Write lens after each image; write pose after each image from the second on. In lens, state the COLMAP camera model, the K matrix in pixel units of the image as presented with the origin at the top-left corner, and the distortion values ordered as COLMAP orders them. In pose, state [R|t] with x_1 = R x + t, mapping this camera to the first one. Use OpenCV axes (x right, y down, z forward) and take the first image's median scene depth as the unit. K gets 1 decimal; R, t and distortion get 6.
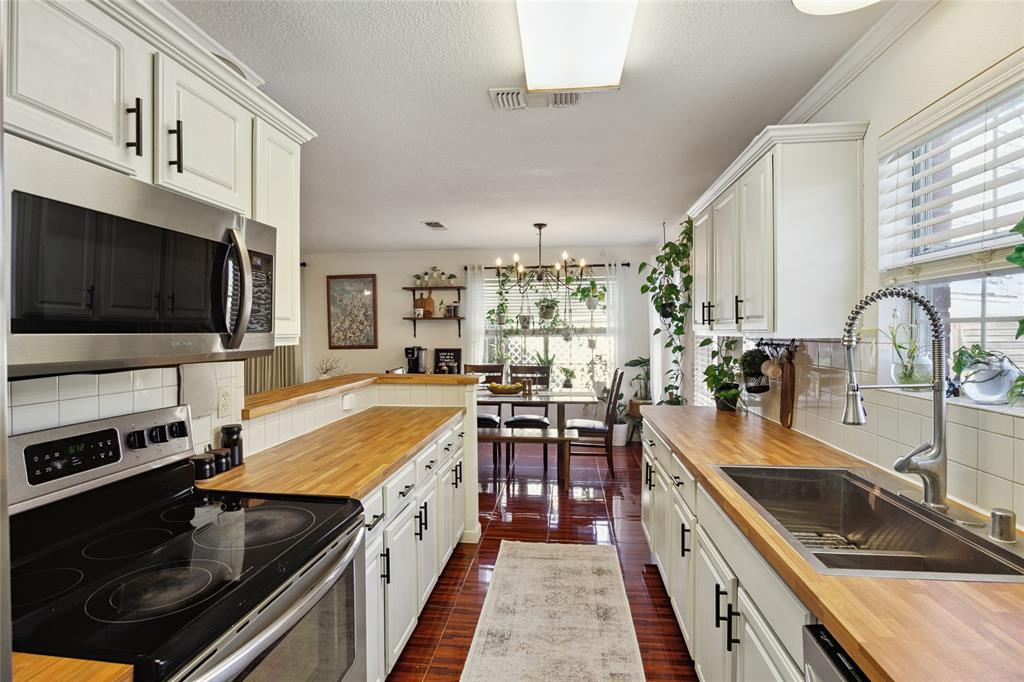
lens RADIAL K [[504.1, 0, 510.3], [0, 504.1, 343.9], [0, 0, 1]] dist [-0.007583, 0.000207]
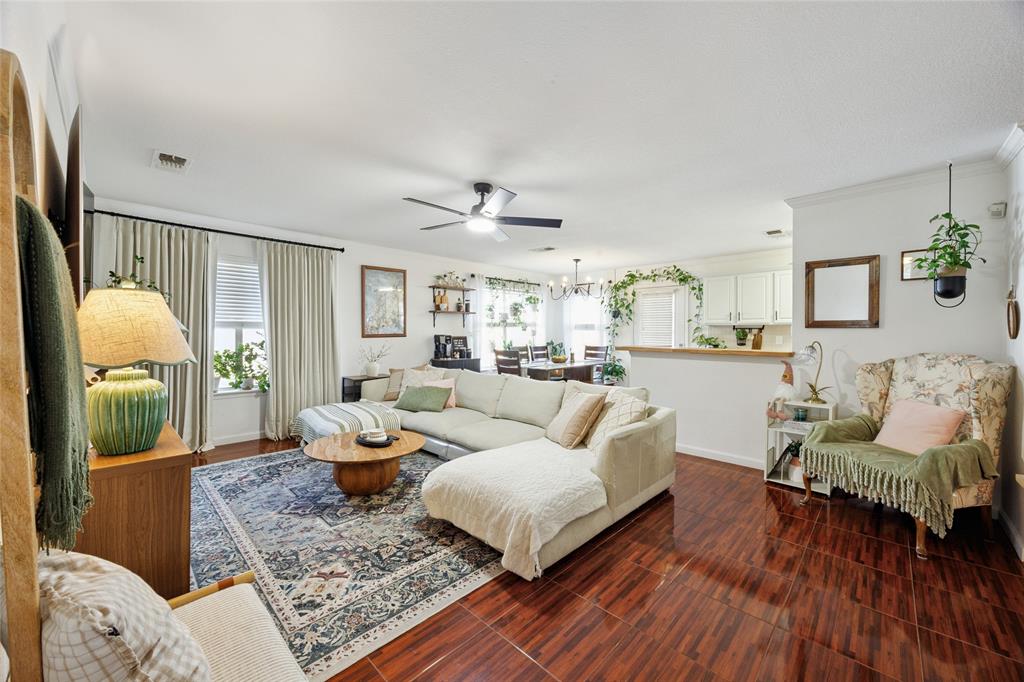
lens RADIAL K [[395.6, 0, 501.7], [0, 395.6, 322.1], [0, 0, 1]] dist [-0.003521, -0.000041]
pose [[0.611570, 0.025421, 0.790782, -0.849788], [0.007706, 0.999245, -0.038081, 0.012150], [-0.791153, 0.029383, 0.610912, 0.303539]]
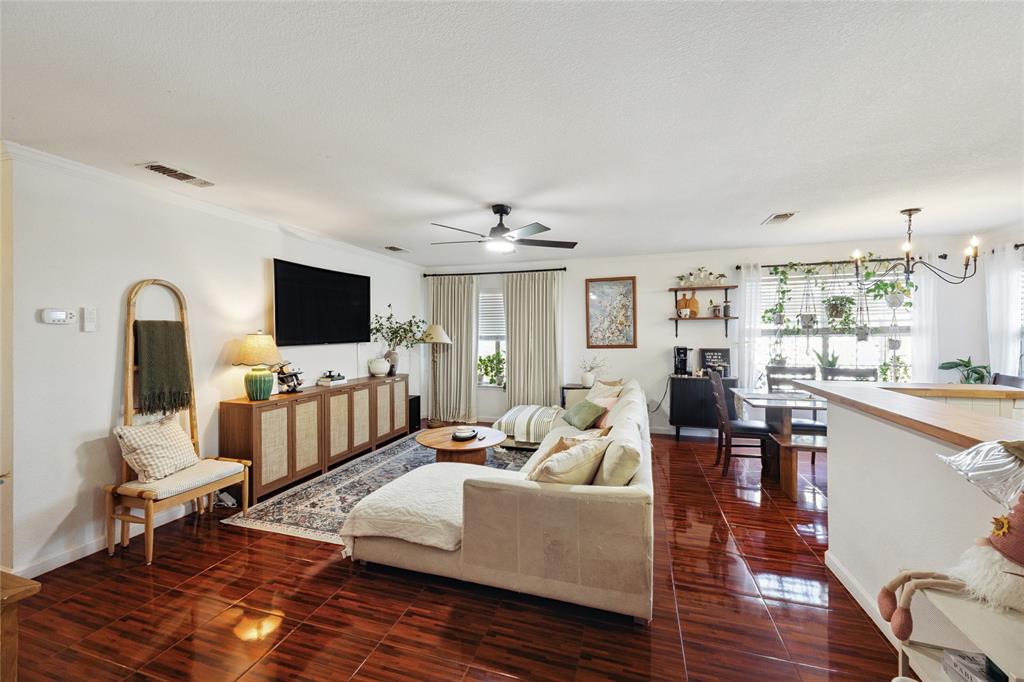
lens RADIAL K [[395.6, 0, 506.1], [0, 395.6, 343.2], [0, 0, 1]] dist [-0.003521, -0.000041]
pose [[0.982839, 0.001067, -0.184463, -0.388671], [0.000622, 0.999958, 0.009102, -0.008289], [0.184465, -0.009061, 0.982797, 0.147876]]
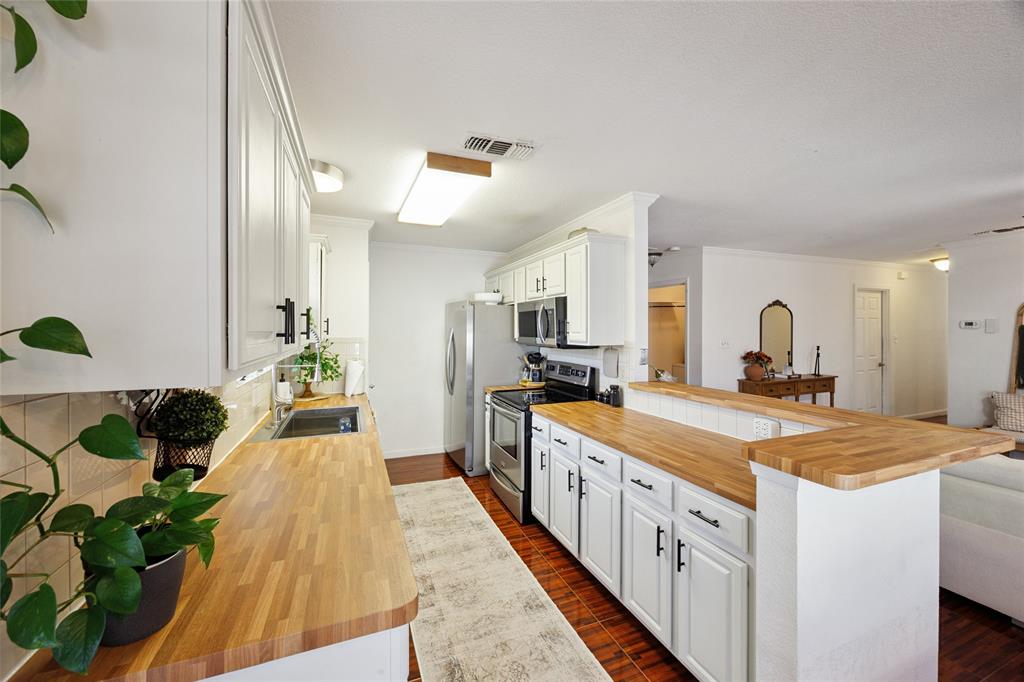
lens RADIAL K [[395.6, 0, 509.5], [0, 395.6, 328.8], [0, 0, 1]] dist [-0.003521, -0.000041]
pose [[-0.875906, 0.002165, -0.482477, 0.143547], [-0.004272, 0.999916, 0.012243, -0.027939], [0.482463, 0.012785, -0.875823, 0.623757]]
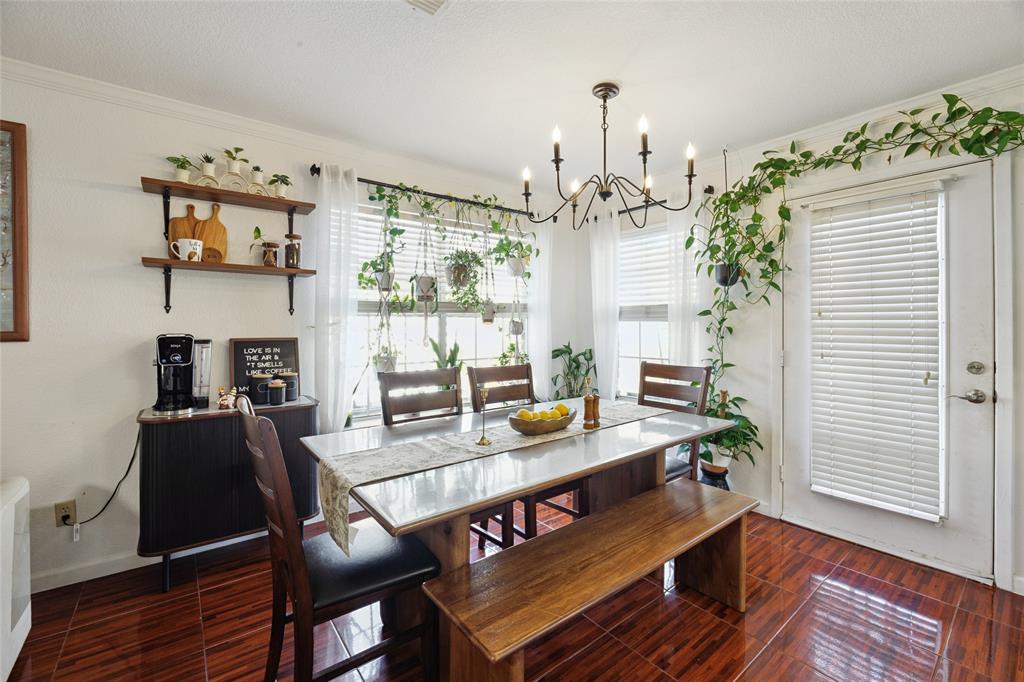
lens RADIAL K [[429.7, 0, 505.9], [0, 429.7, 319.8], [0, 0, 1]] dist [-0.017849, 0.001754]
pose [[0.702314, 0.014382, 0.711722, -0.244383], [0.010265, 0.999487, -0.030326, 0.006413], [-0.711794, 0.028604, 0.701806, 0.583740]]
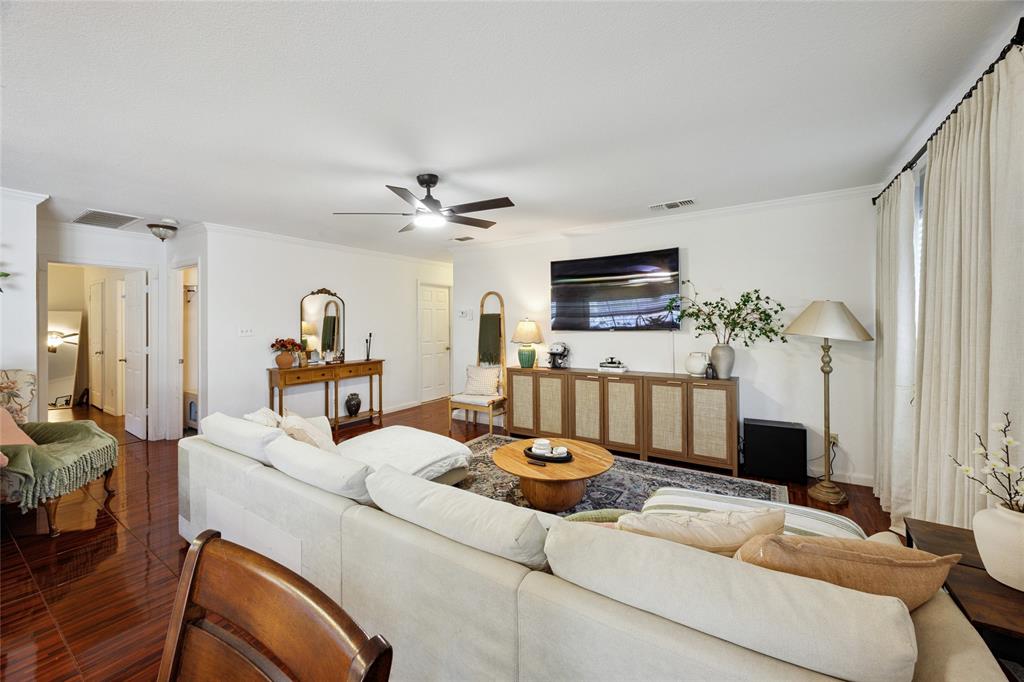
lens RADIAL K [[395.6, 0, 516.7], [0, 395.6, 333.1], [0, 0, 1]] dist [-0.003521, -0.000041]
pose [[-0.434266, 0.022041, -0.900515, -0.143251], [-0.008612, 0.999553, 0.028618, -0.013805], [0.900743, 0.020183, -0.433883, 0.887072]]
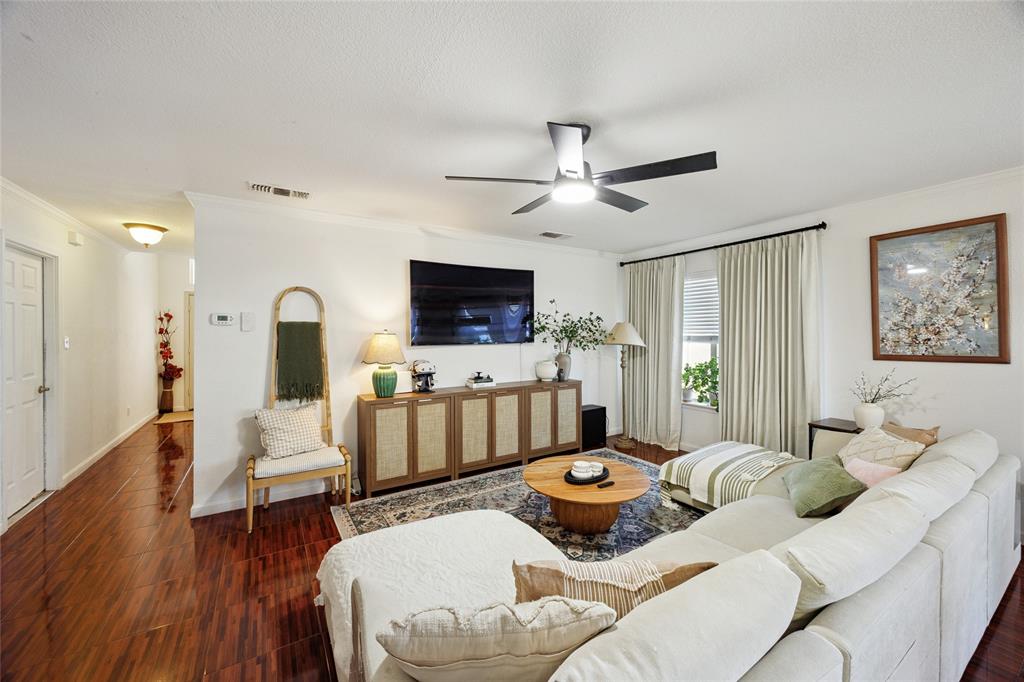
lens RADIAL K [[395.6, 0, 515.2], [0, 395.6, 337.4], [0, 0, 1]] dist [-0.003521, -0.000041]
pose [[0.629775, 0.007703, -0.776740, -0.275506], [-0.010317, 0.999946, 0.001551, -0.012772], [0.776709, 0.007037, 0.629820, 0.393431]]
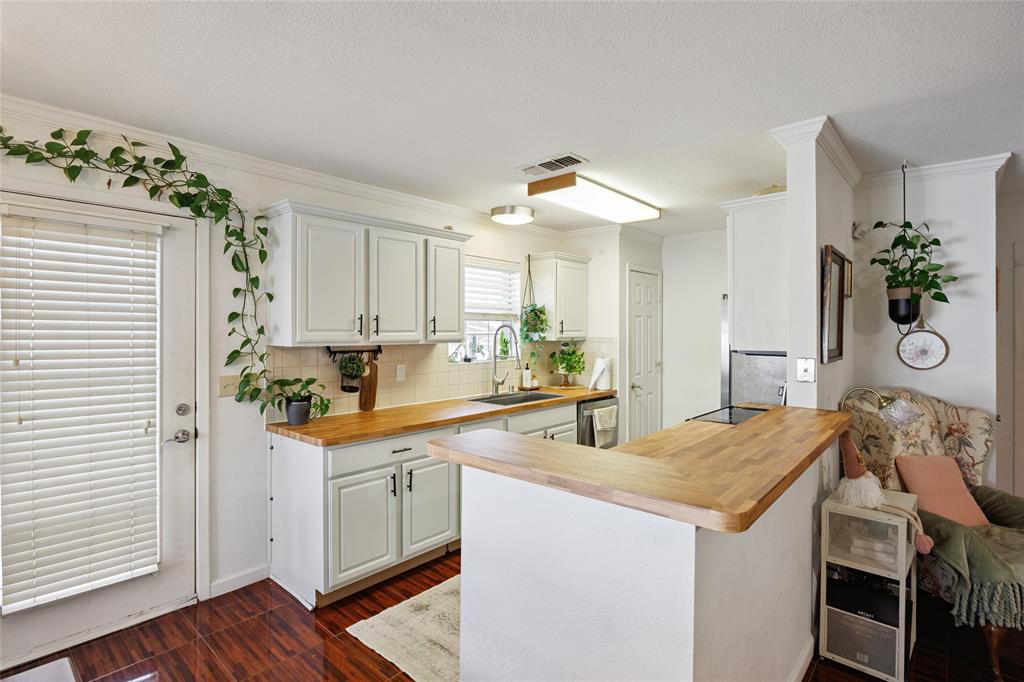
lens RADIAL K [[504.1, 0, 505.8], [0, 504.1, 328.3], [0, 0, 1]] dist [-0.007583, 0.000207]
pose [[-0.825071, 0.006791, 0.564989, -0.216769], [0.011429, 0.999924, 0.004671, -0.026590], [-0.564914, 0.010311, -0.825085, 0.735999]]
